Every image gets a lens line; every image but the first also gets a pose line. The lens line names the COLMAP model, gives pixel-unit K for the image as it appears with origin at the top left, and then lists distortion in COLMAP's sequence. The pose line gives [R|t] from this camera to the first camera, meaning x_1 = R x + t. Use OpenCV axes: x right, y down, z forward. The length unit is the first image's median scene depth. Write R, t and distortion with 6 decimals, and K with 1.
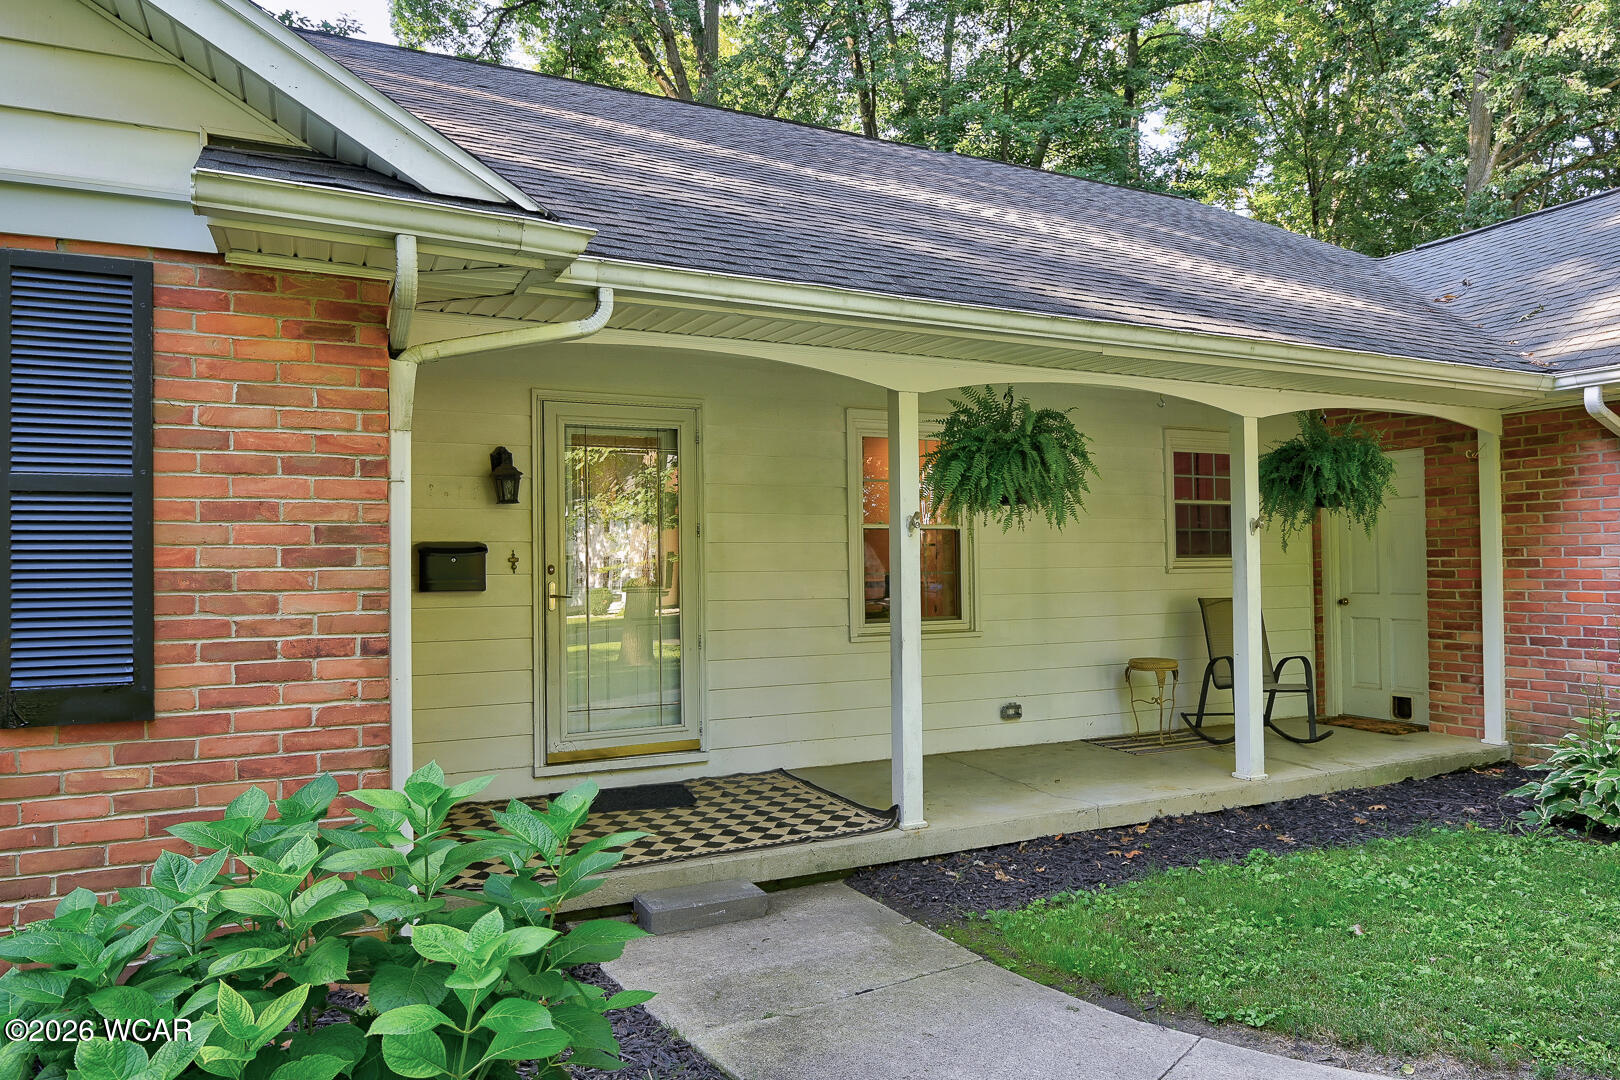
lens RADIAL K [[1028.7, 0, 805.0], [0, 1028.7, 549.4], [0, 0, 1]] dist [-0.007512, -0.001999]
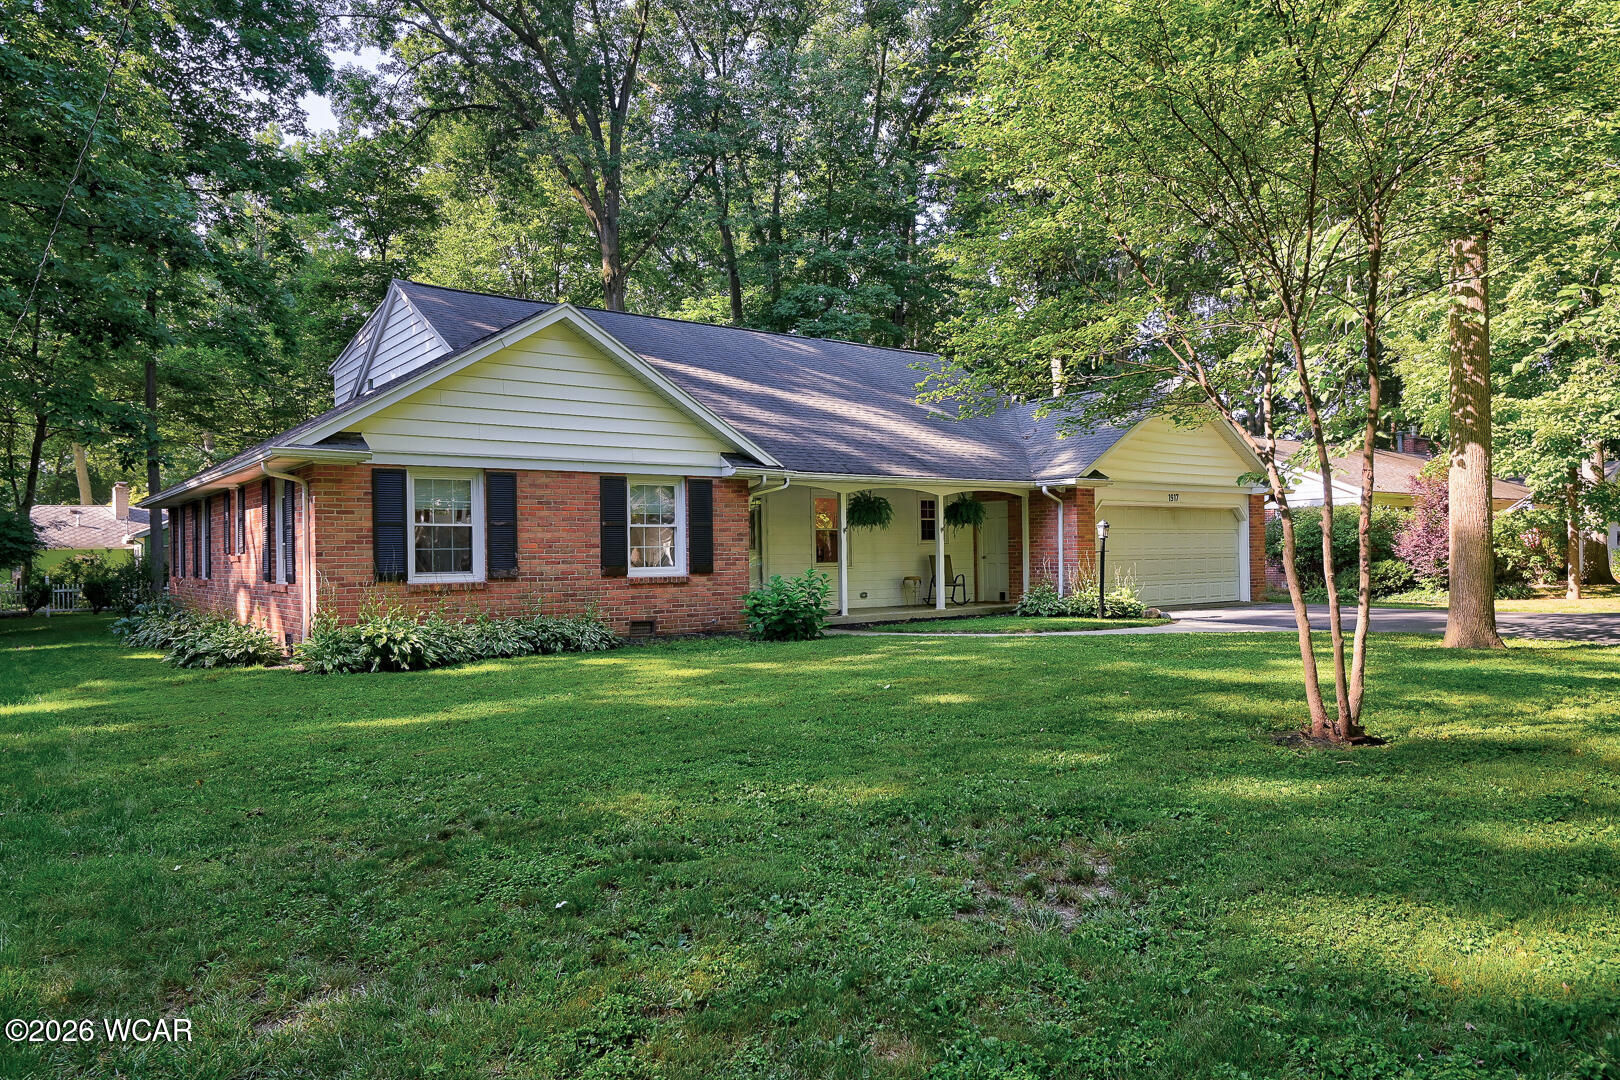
lens RADIAL K [[1097.8, 0, 803.0], [0, 1097.8, 532.4], [0, 0, 1]] dist [-0.009559, -0.001087]
pose [[0.978217, 0.000632, 0.207586, -0.690898], [-0.000181, 0.999998, -0.002190, -0.007405], [-0.207587, 0.002105, 0.978214, -2.244241]]
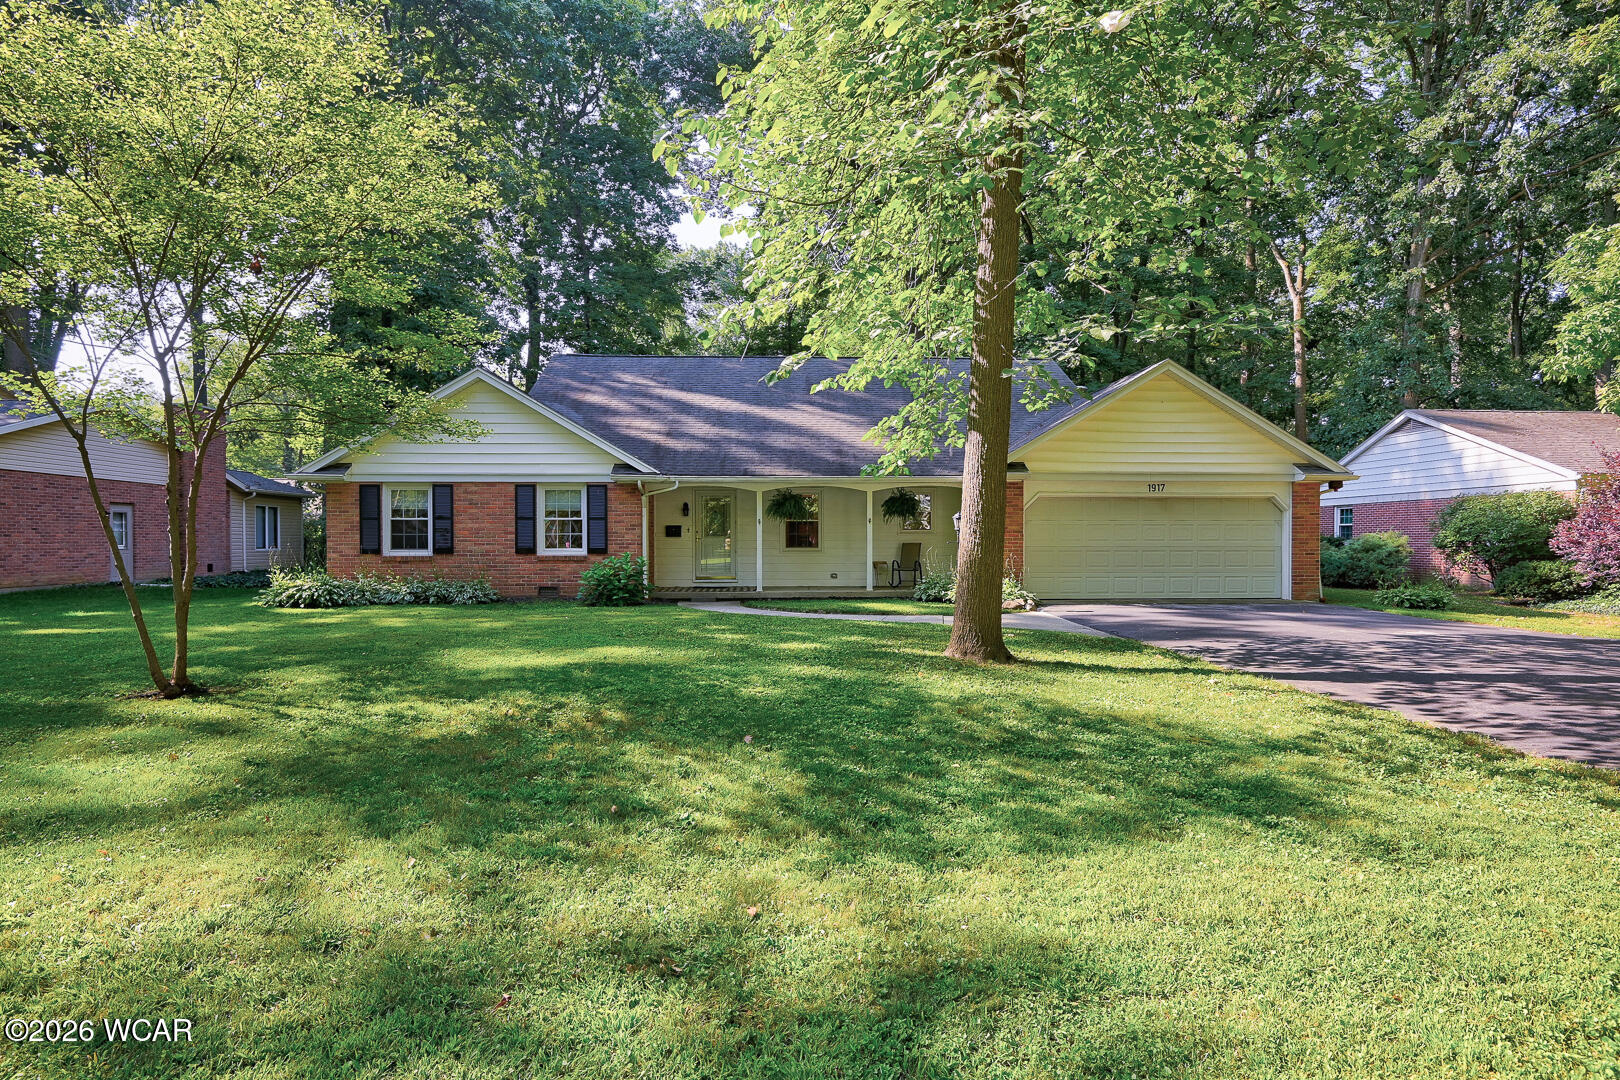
lens RADIAL K [[865.9, 0, 803.1], [0, 865.9, 551.0], [0, 0, 1]] dist [-0.008143, -0.000020]
pose [[0.918651, 0.016101, -0.394743, 1.443227], [-0.001670, 0.999319, 0.036873, -0.030610], [0.395068, -0.033214, 0.918051, -1.921413]]
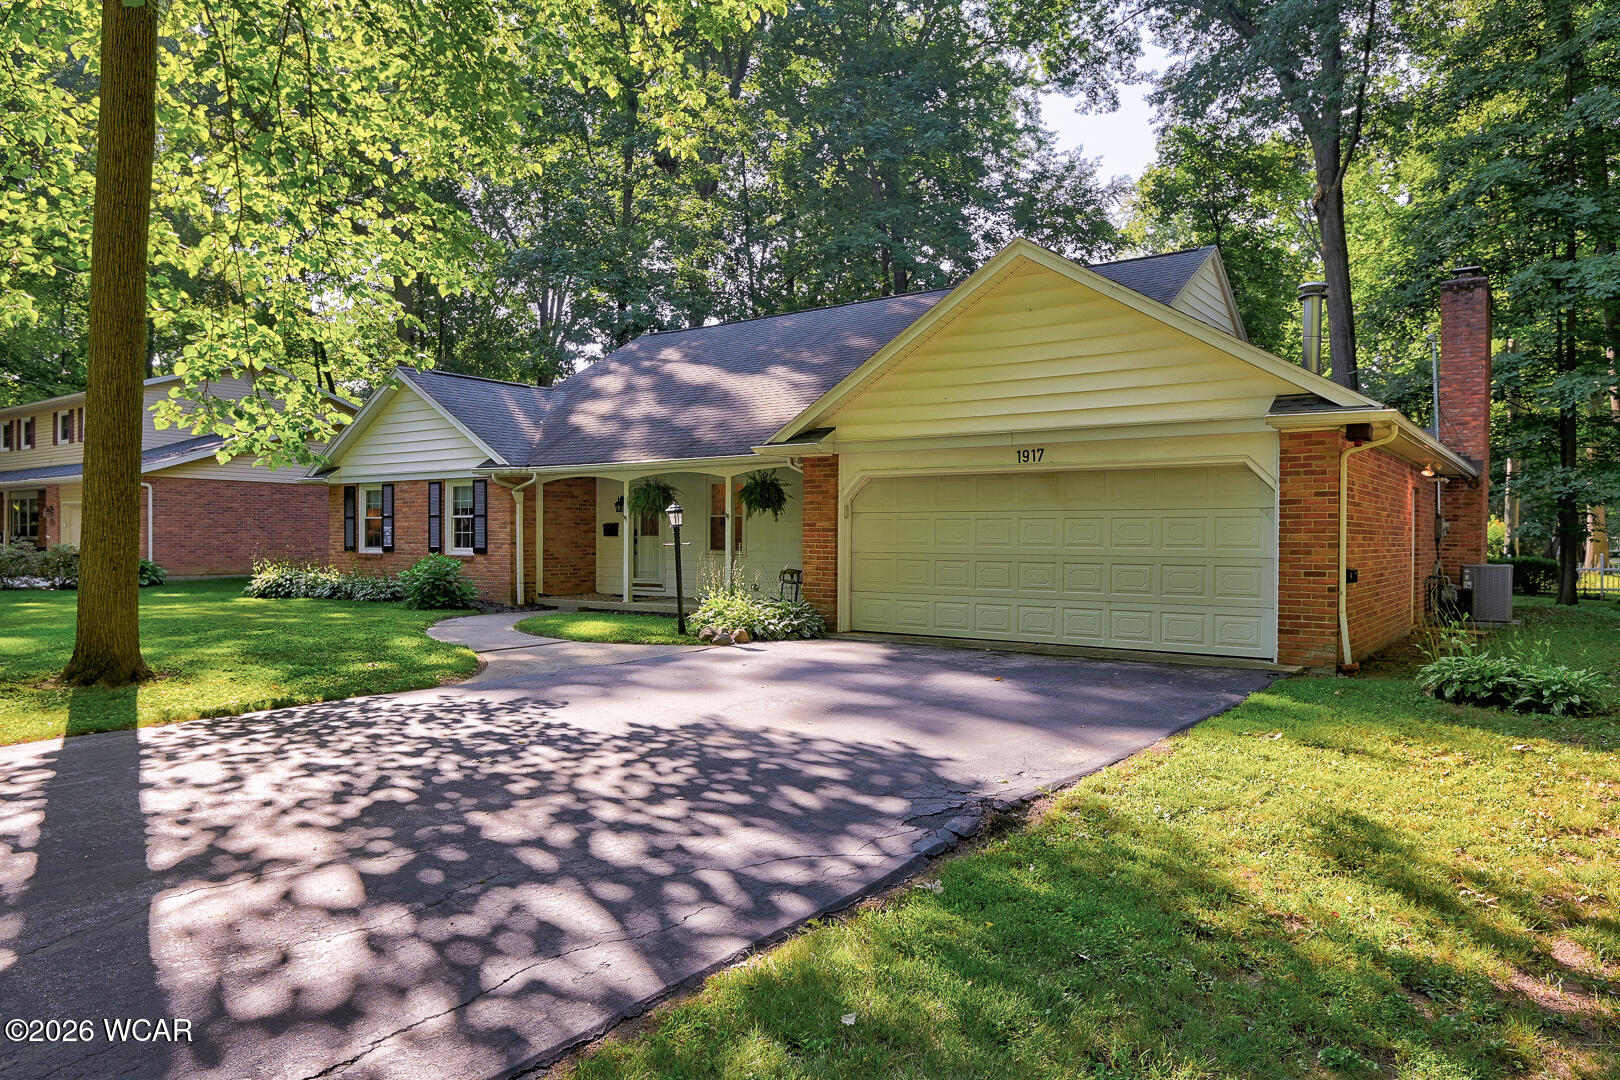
lens RADIAL K [[1028.7, 0, 810.6], [0, 1028.7, 547.0], [0, 0, 1]] dist [-0.007512, -0.001999]
pose [[0.477677, 0.021104, -0.878282, 2.994528], [0.006782, 0.999593, 0.027707, -0.015414], [0.878509, -0.019191, 0.477340, -0.123694]]
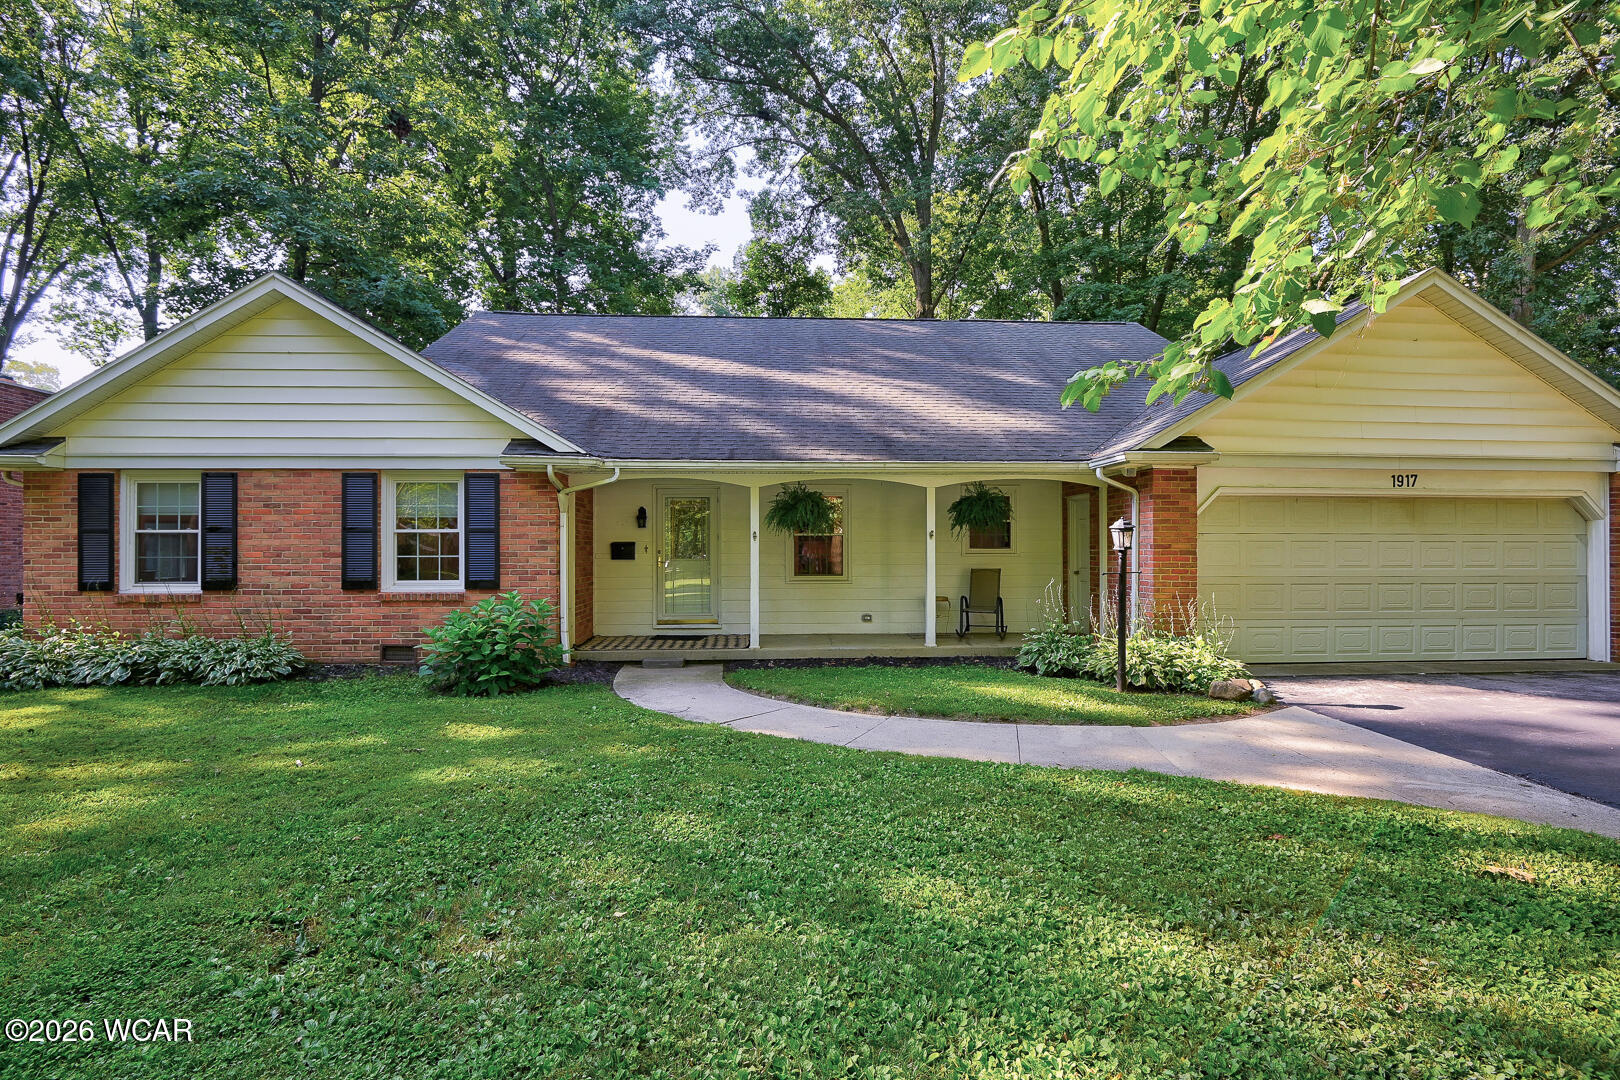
lens RADIAL K [[755.1, 0, 806.0], [0, 755.1, 551.6], [0, 0, 1]] dist [-0.017270, -0.002264]
pose [[0.926628, 0.009481, -0.375860, 0.814192], [-0.001780, 0.999781, 0.020831, -0.021543], [0.375976, -0.018633, 0.926442, -0.653111]]
